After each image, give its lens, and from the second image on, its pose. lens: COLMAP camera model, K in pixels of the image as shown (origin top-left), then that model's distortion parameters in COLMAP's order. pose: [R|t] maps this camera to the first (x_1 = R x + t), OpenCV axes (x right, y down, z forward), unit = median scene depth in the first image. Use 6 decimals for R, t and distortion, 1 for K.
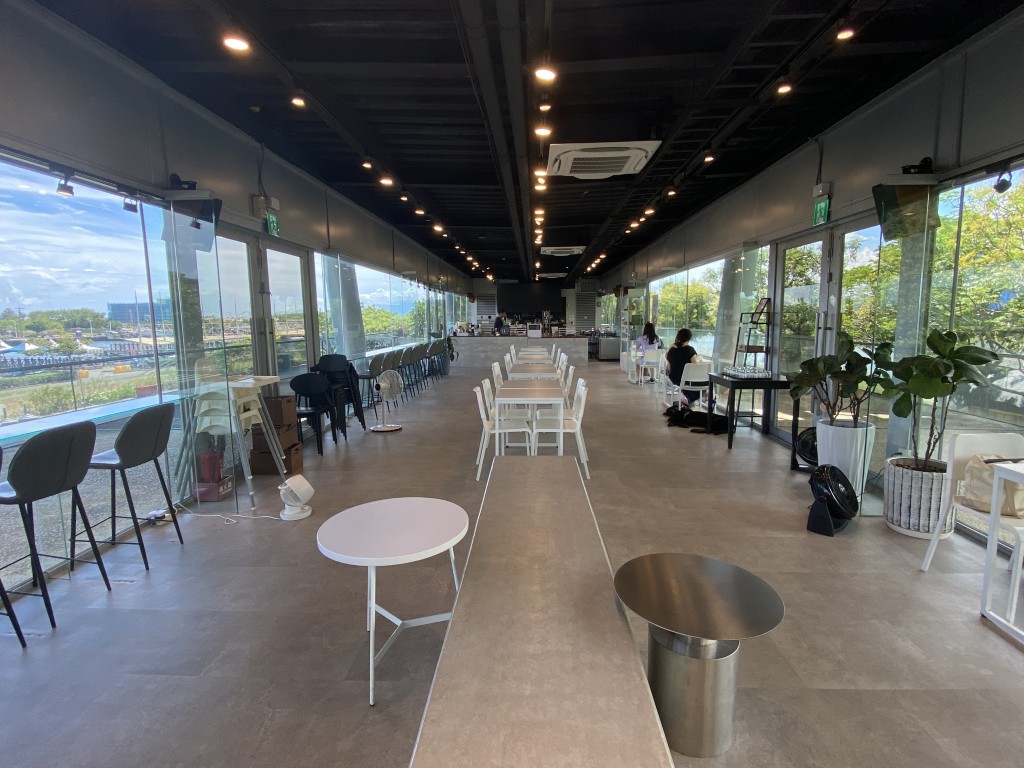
lens RADIAL K [[497.7, 0, 515.3], [0, 497.7, 370.1], [0, 0, 1]] dist [0.043810, -0.039823]
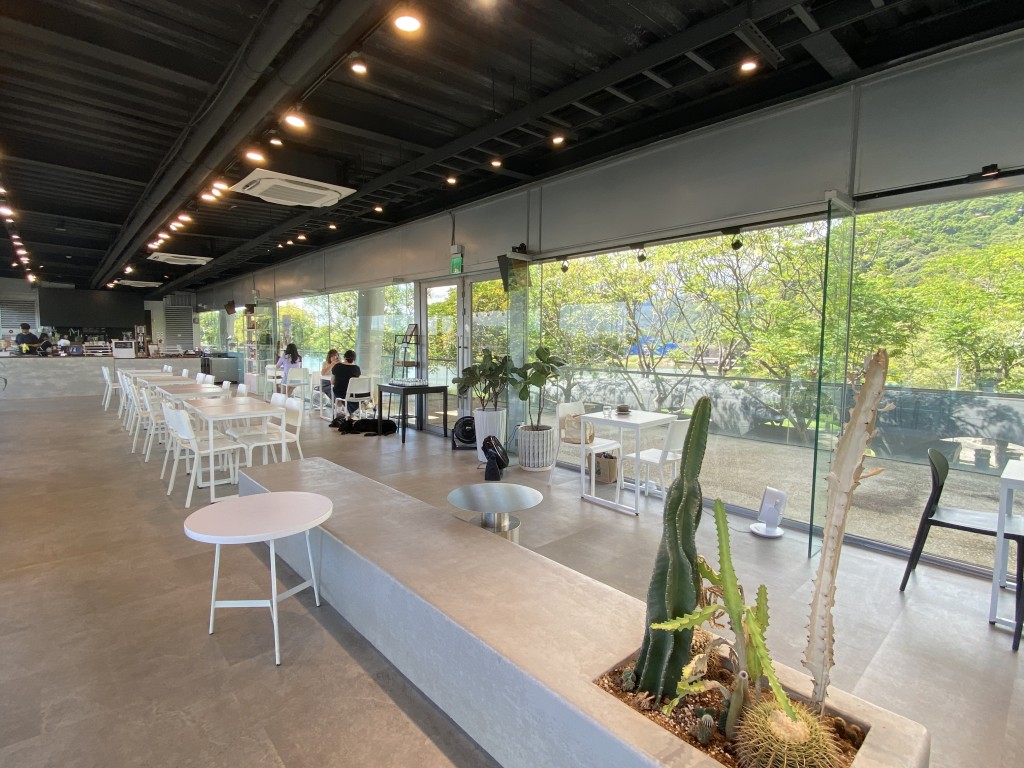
lens RADIAL K [[497.7, 0, 515.3], [0, 497.7, 370.1], [0, 0, 1]] dist [0.043810, -0.039823]
pose [[0.706603, -0.022159, 0.707263, -0.264269], [0.053515, 0.998321, -0.022187, 0.019068], [-0.705584, 0.053527, 0.706602, -0.085700]]
